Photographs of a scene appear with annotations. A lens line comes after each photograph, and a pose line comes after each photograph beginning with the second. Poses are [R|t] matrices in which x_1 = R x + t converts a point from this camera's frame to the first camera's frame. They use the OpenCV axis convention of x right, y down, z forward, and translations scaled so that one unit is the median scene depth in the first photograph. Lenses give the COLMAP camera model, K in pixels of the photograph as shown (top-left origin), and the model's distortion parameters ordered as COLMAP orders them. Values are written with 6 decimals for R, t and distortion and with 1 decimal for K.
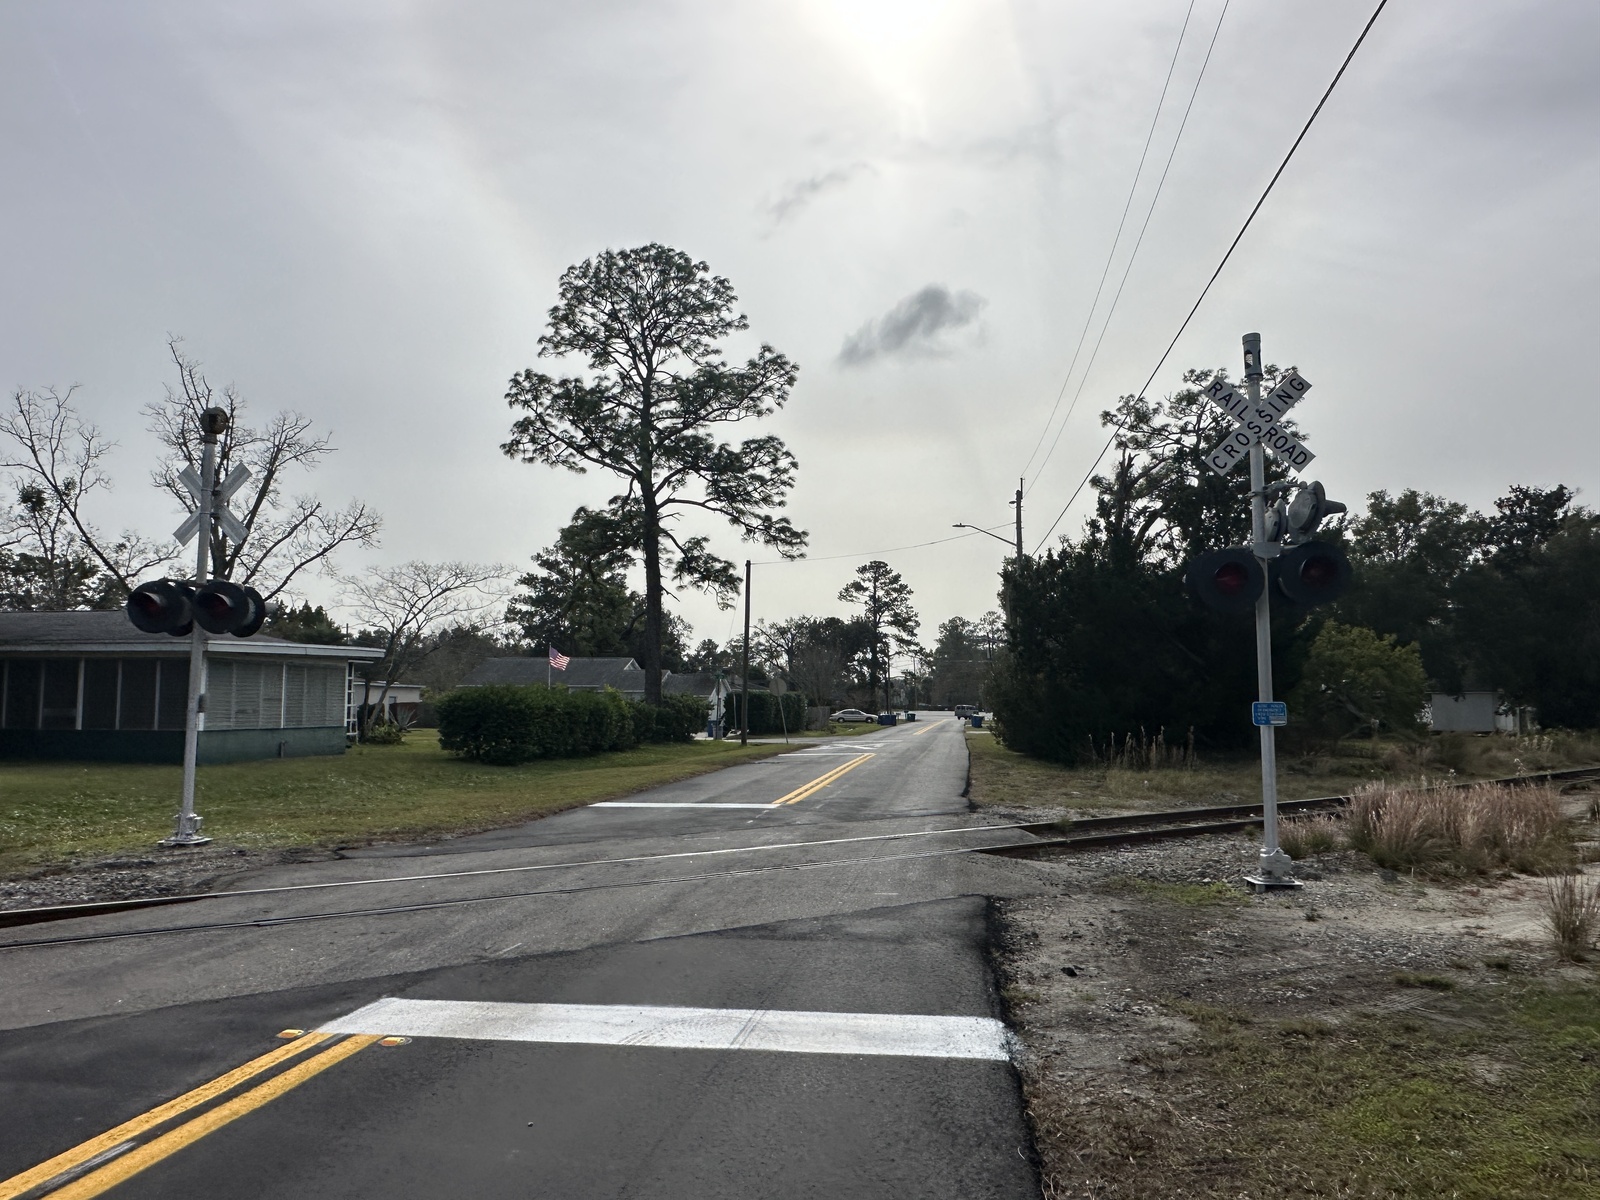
lens RADIAL K [[1086.4, 0, 804.5], [0, 1086.4, 610.9], [0, 0, 1]] dist [-0.010518, 0.002201]
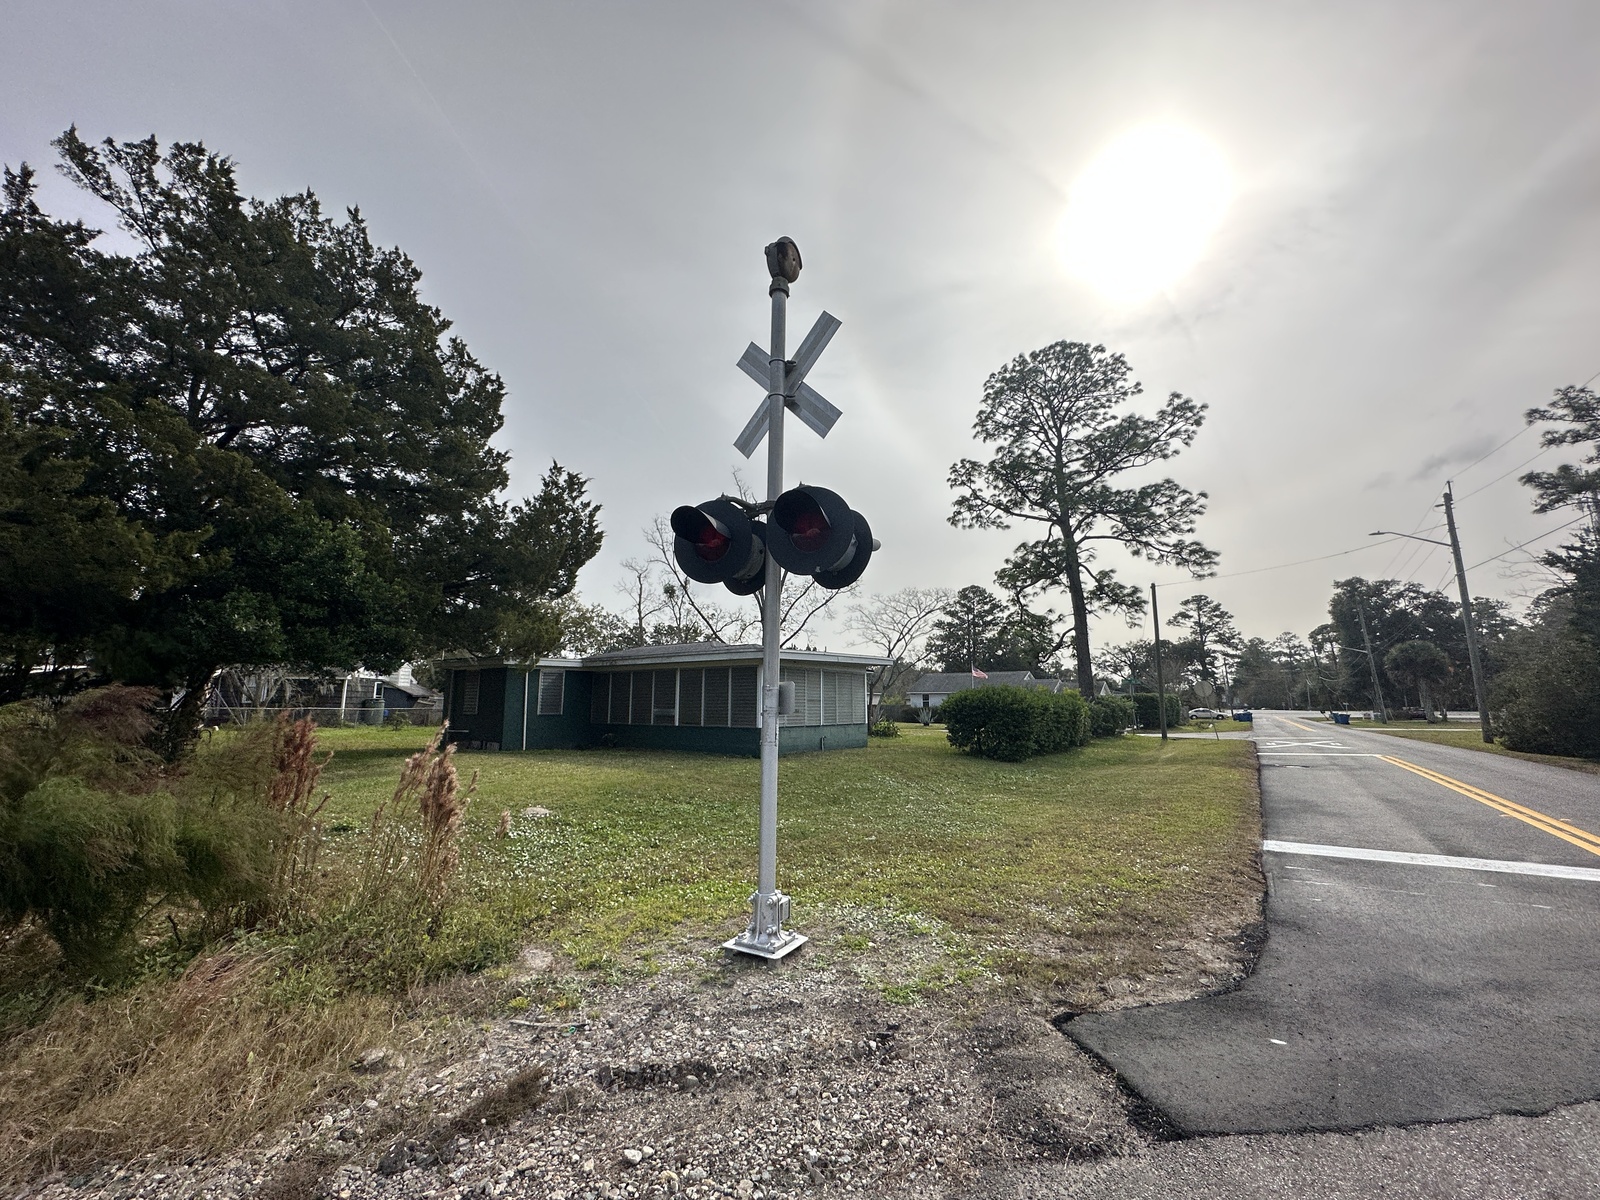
lens RADIAL K [[642.3, 0, 801.5], [0, 642.3, 595.2], [0, 0, 1]] dist [-0.023677, -0.000167]
pose [[0.907286, -0.072345, -0.414244, -0.116505], [0.037056, 0.995012, -0.092613, 0.017692], [0.418878, 0.068676, 0.905442, 0.199700]]
